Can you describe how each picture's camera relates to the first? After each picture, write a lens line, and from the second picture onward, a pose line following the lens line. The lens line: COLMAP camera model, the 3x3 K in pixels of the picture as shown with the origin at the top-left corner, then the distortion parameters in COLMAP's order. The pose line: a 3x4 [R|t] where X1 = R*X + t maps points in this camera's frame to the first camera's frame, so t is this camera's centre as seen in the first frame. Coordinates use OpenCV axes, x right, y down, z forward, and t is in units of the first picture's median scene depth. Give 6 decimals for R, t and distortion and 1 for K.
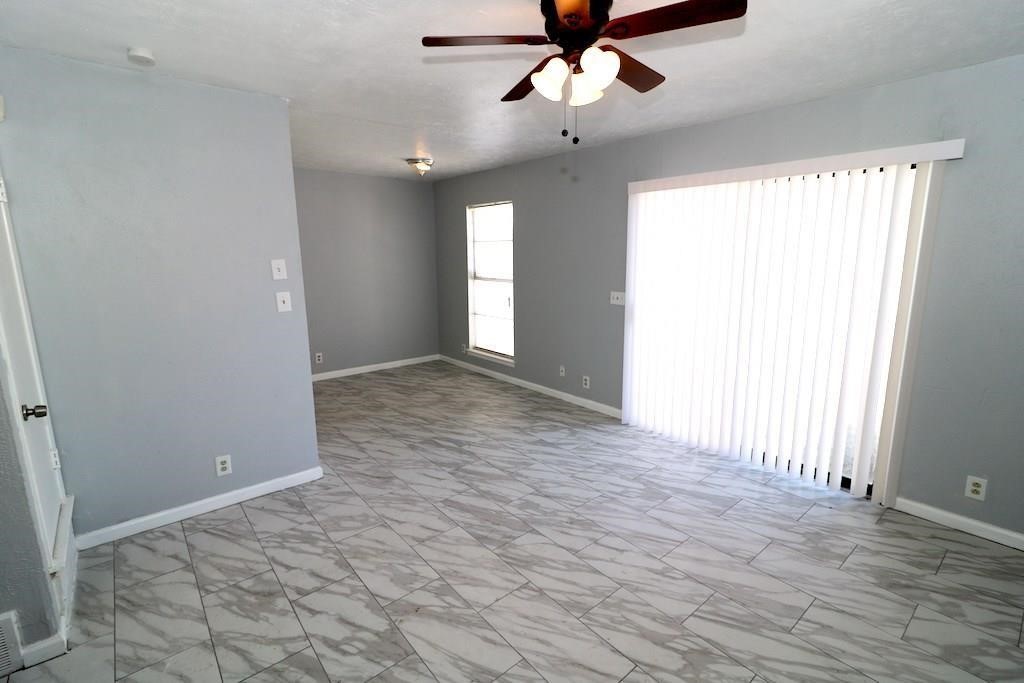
lens RADIAL K [[470.4, 0, 513.1], [0, 470.4, 337.1], [0, 0, 1]] dist [-0.000972, -0.000350]
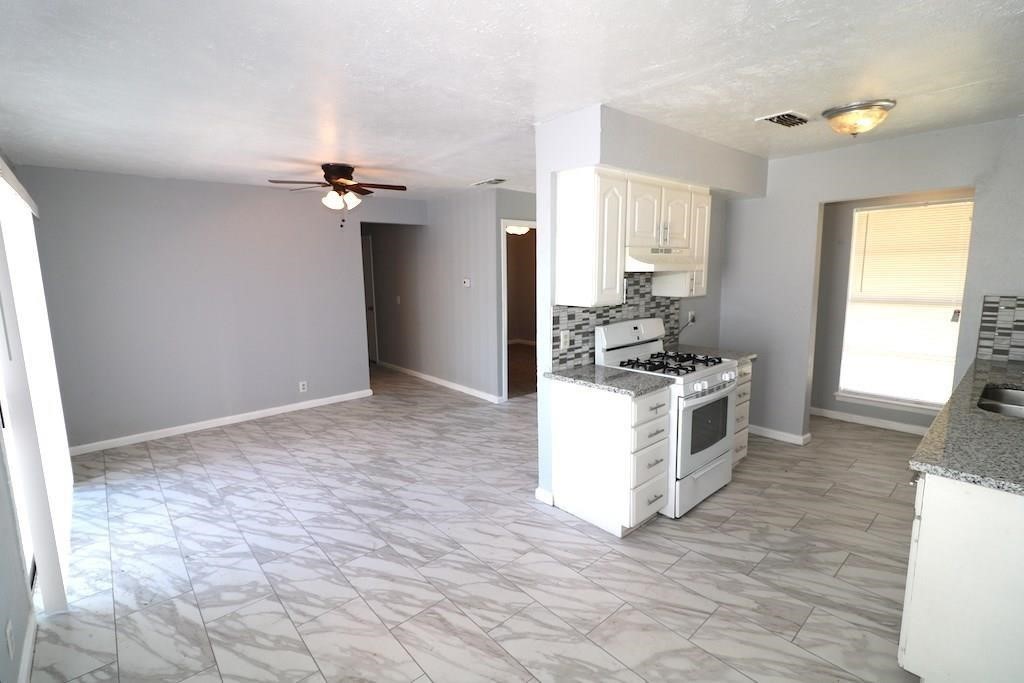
lens RADIAL K [[470.4, 0, 509.6], [0, 470.4, 341.1], [0, 0, 1]] dist [-0.000972, -0.000350]
pose [[-0.999540, 0.025287, -0.016762, -0.341126], [0.018236, 0.942340, 0.334161, -0.346608], [0.024245, 0.333701, -0.942367, 1.822585]]
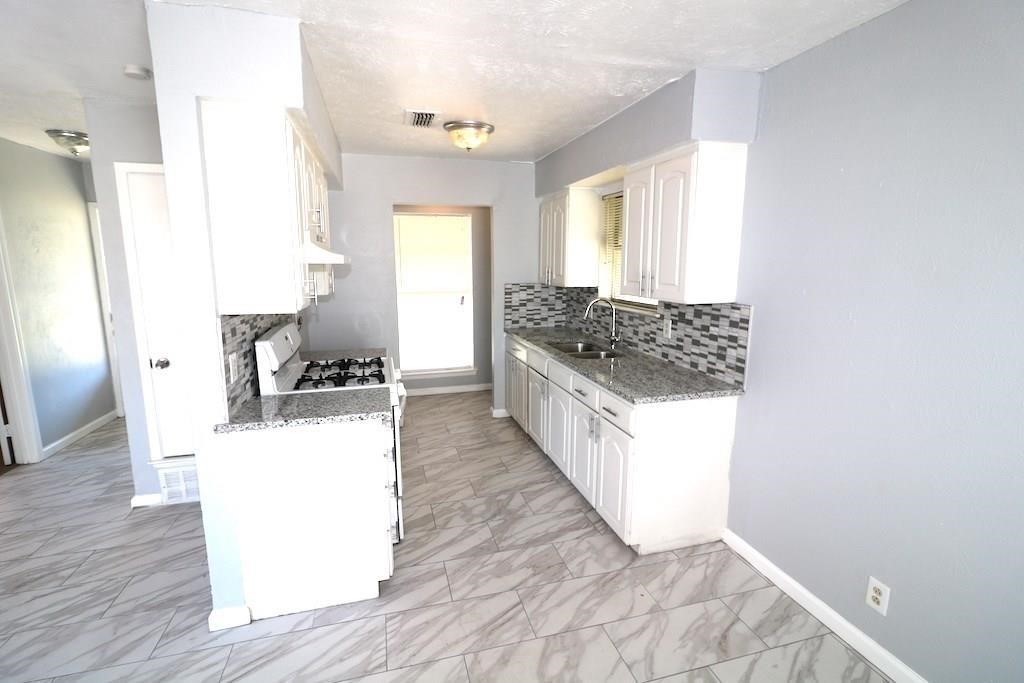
lens RADIAL K [[470.4, 0, 510.7], [0, 470.4, 340.9], [0, 0, 1]] dist [-0.000972, -0.000350]
pose [[-0.418758, 0.155691, -0.894652, -0.080747], [-0.167763, 0.954972, 0.244713, -0.276252], [0.892467, 0.252565, -0.373783, 1.480896]]
